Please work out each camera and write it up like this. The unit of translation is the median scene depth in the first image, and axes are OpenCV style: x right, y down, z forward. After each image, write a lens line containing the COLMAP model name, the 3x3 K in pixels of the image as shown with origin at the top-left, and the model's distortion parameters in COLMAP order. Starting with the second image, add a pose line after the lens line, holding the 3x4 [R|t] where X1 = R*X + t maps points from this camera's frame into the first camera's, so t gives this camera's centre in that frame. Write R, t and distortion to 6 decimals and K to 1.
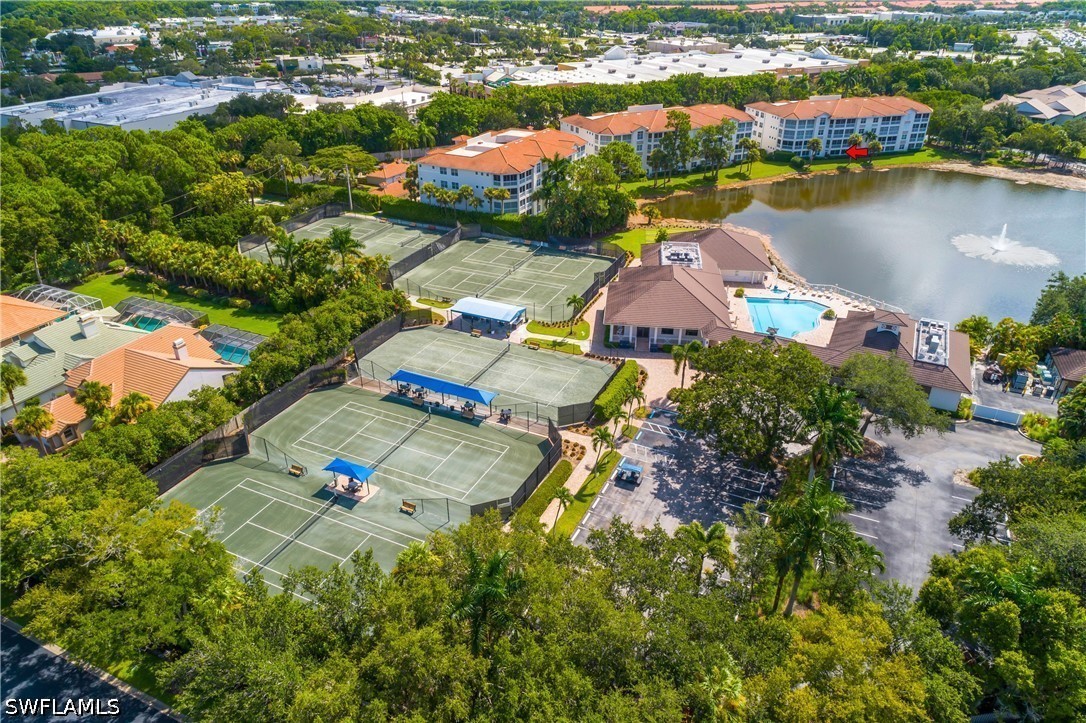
lens RADIAL K [[723.0, 0, 543.6], [0, 723.0, 353.4], [0, 0, 1]] dist [-0.014843, 0.012615]
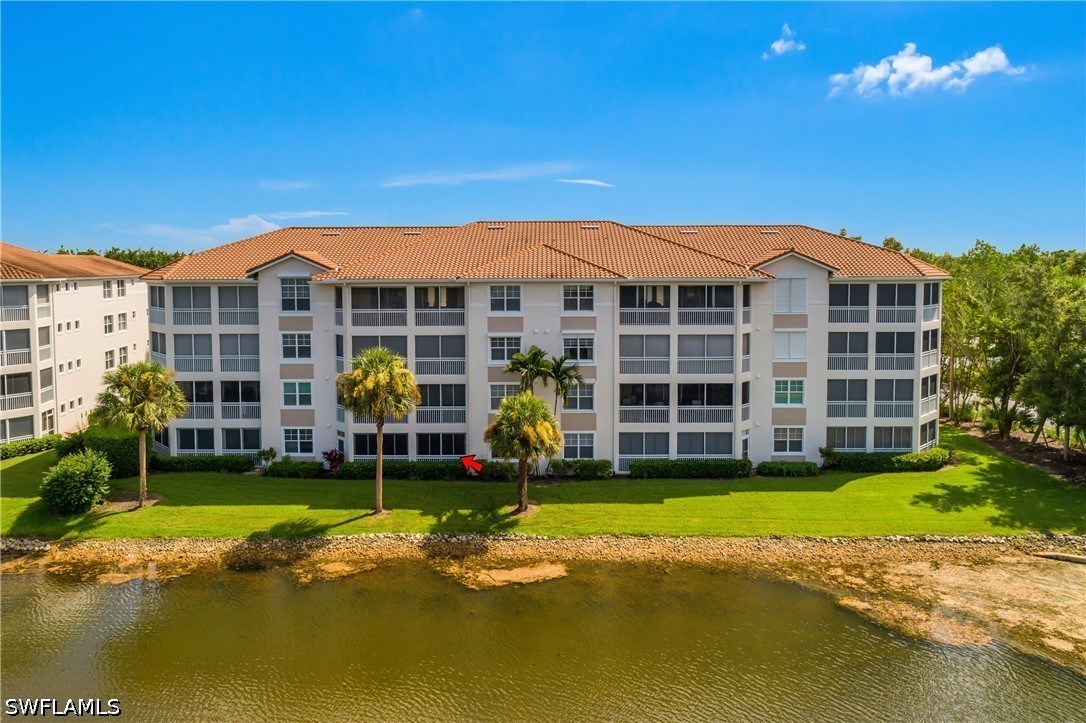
lens RADIAL K [[723.0, 0, 542.6], [0, 723.0, 349.7], [0, 0, 1]] dist [-0.014843, 0.012615]
pose [[0.960834, 0.023037, -0.276167, 0.528940], [-0.126538, 0.923058, -0.363253, -0.247873], [0.246550, 0.383971, 0.889820, 0.863628]]
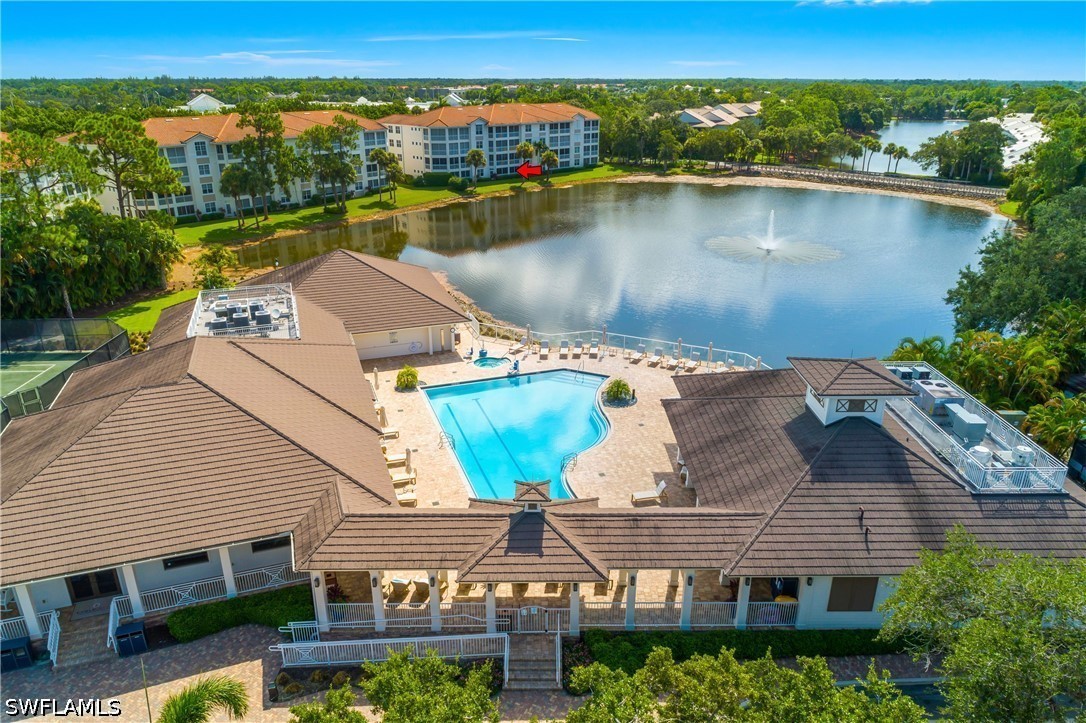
lens RADIAL K [[723.0, 0, 543.7], [0, 723.0, 355.4], [0, 0, 1]] dist [-0.014843, 0.012615]
pose [[0.892191, -0.163476, 0.421034, 0.101378], [0.213097, 0.974279, -0.073277, -0.030294], [-0.398226, 0.155098, 0.904080, 0.353719]]
